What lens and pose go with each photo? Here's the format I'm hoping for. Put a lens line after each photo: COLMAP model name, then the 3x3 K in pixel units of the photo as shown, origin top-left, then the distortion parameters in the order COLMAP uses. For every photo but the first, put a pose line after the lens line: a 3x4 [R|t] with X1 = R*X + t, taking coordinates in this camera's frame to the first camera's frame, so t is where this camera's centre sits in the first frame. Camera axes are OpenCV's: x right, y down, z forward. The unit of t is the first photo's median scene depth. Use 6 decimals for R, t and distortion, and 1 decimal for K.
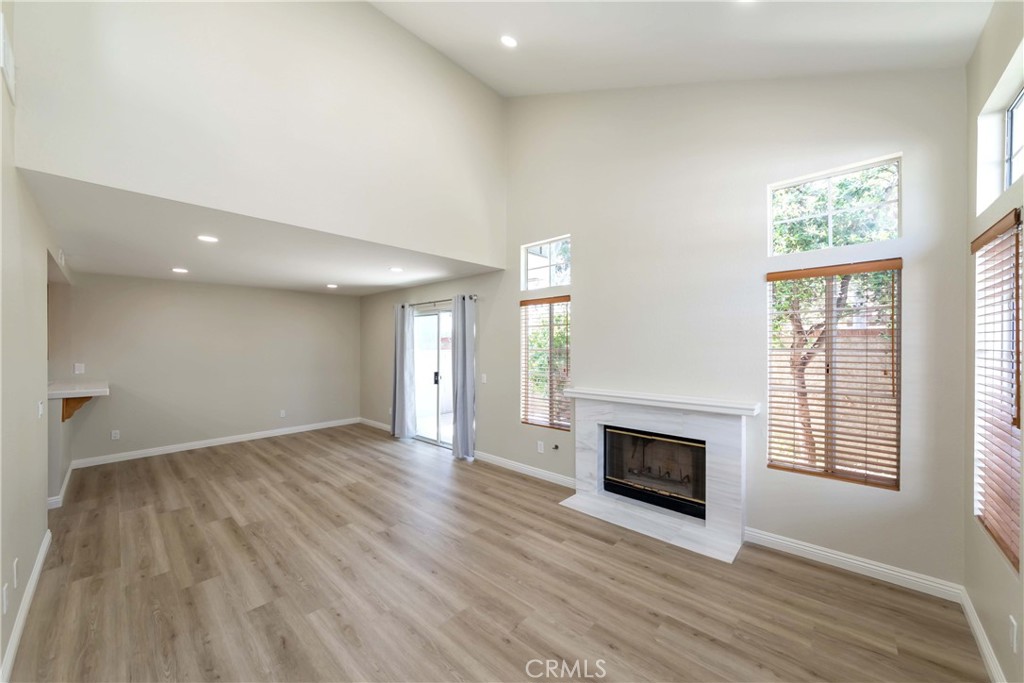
lens RADIAL K [[378.4, 0, 507.4], [0, 378.4, 344.4], [0, 0, 1]] dist [-0.003385, -0.000363]
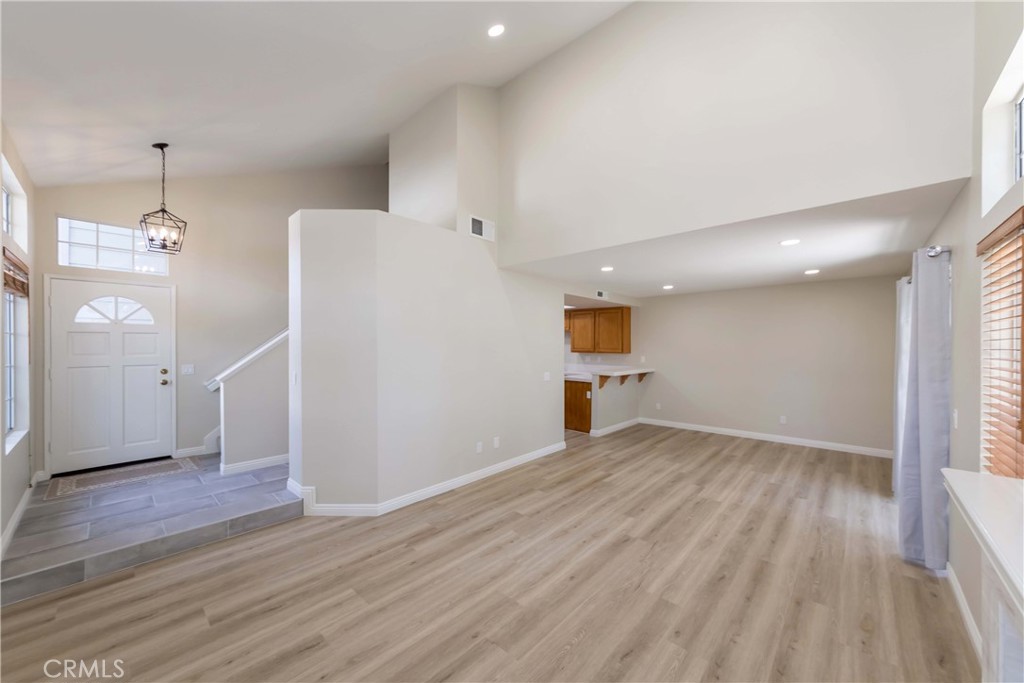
lens RADIAL K [[378.4, 0, 511.7], [0, 378.4, 339.3], [0, 0, 1]] dist [-0.003385, -0.000363]
pose [[-0.003303, -0.008994, -0.999954, 0.552178], [0.001004, 0.999959, -0.008997, -0.006808], [0.999994, -0.001034, -0.003293, 0.587840]]
